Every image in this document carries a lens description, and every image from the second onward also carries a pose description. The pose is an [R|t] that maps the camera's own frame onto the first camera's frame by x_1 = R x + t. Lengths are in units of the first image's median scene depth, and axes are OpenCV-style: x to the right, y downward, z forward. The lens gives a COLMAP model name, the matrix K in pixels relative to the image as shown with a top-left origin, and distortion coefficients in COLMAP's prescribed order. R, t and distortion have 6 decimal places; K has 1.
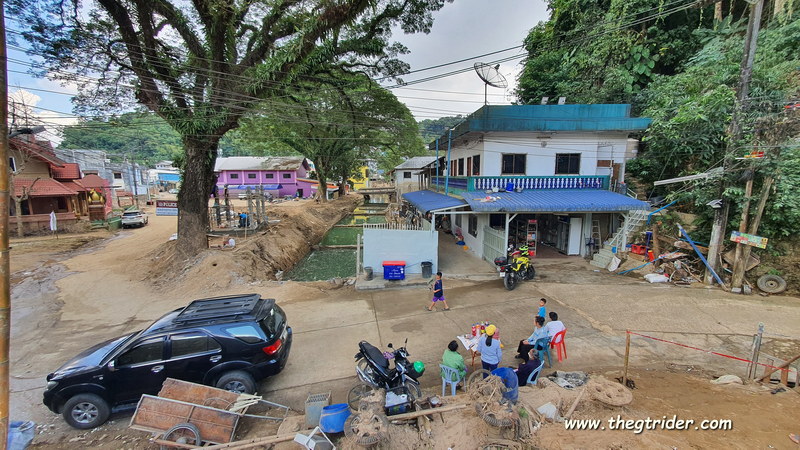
lens RADIAL K [[320.3, 0, 400.5], [0, 320.3, 228.5], [0, 0, 1]] dist [-0.000779, -0.001377]
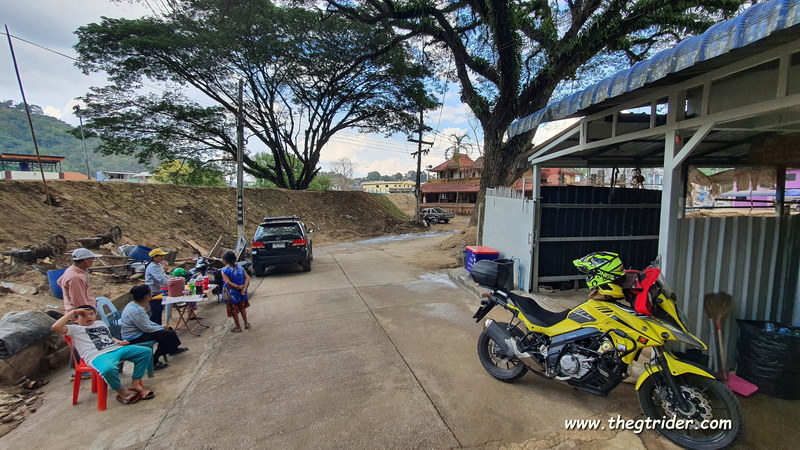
lens RADIAL K [[320.3, 0, 400.9], [0, 320.3, 223.9], [0, 0, 1]] dist [-0.000779, -0.001377]
pose [[0.080034, 0.089432, -0.992772, 0.219376], [-0.150934, 0.985570, 0.076615, 0.013413], [0.985299, 0.143711, 0.092378, 0.300182]]
